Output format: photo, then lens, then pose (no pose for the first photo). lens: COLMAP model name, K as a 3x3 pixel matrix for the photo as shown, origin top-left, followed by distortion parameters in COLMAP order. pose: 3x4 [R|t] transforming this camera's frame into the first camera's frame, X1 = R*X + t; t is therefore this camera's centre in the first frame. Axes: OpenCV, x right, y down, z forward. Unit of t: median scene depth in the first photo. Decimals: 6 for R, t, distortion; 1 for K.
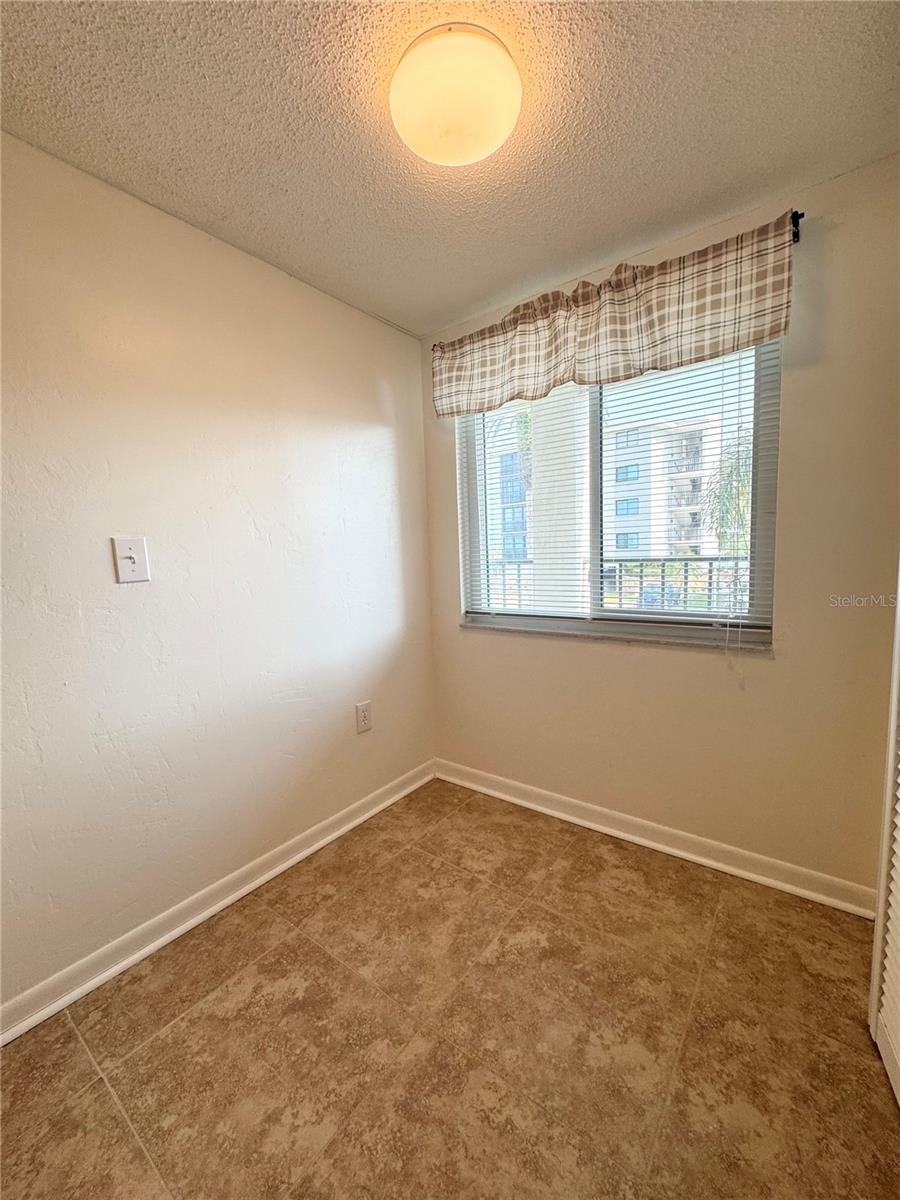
lens RADIAL K [[477.4, 0, 450.4], [0, 477.4, 600.9], [0, 0, 1]] dist [-0.013225, -0.000125]
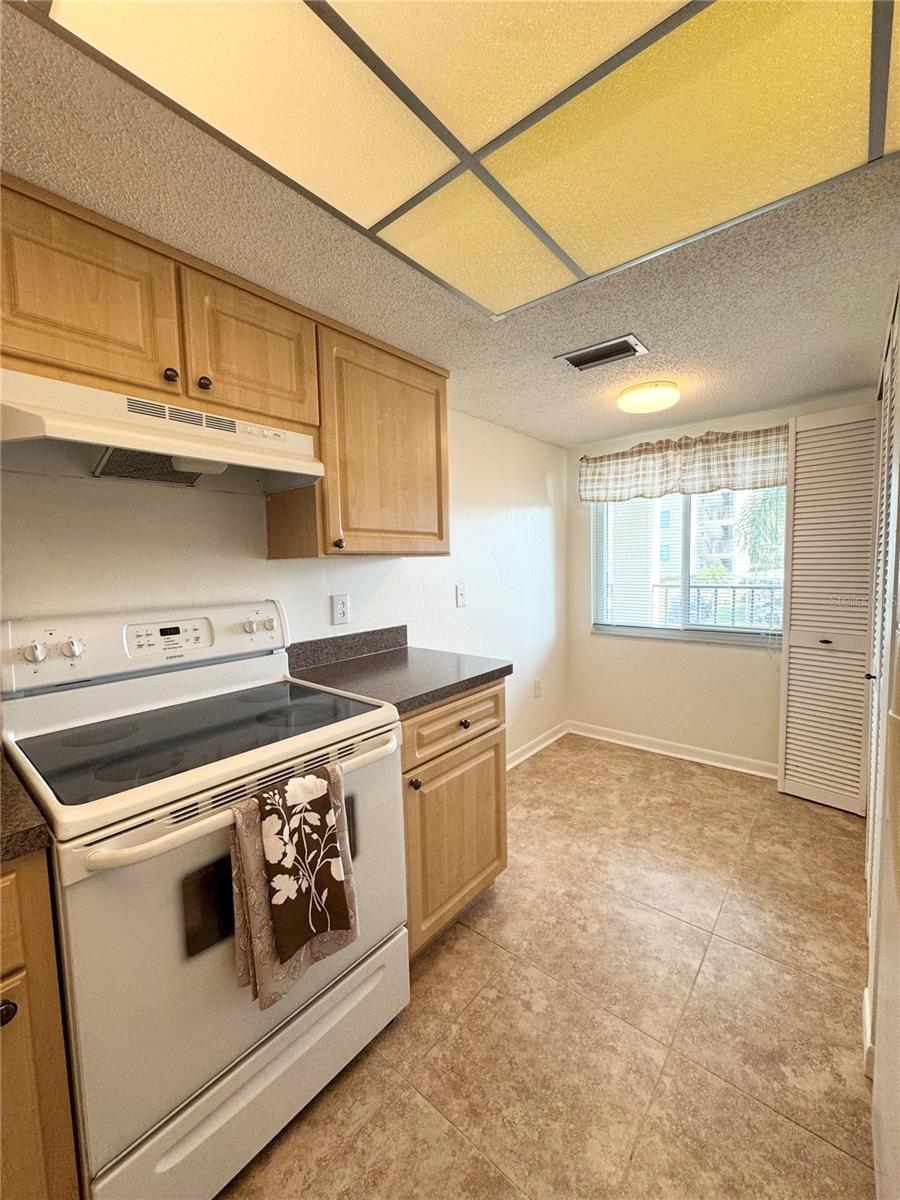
lens RADIAL K [[477.4, 0, 450.0], [0, 477.4, 598.9], [0, 0, 1]] dist [-0.013225, -0.000125]
pose [[0.998673, 0.016136, -0.048909, -0.470586], [-0.017150, 0.999645, -0.020394, -0.022965], [0.048563, 0.021205, 0.998595, -0.745924]]
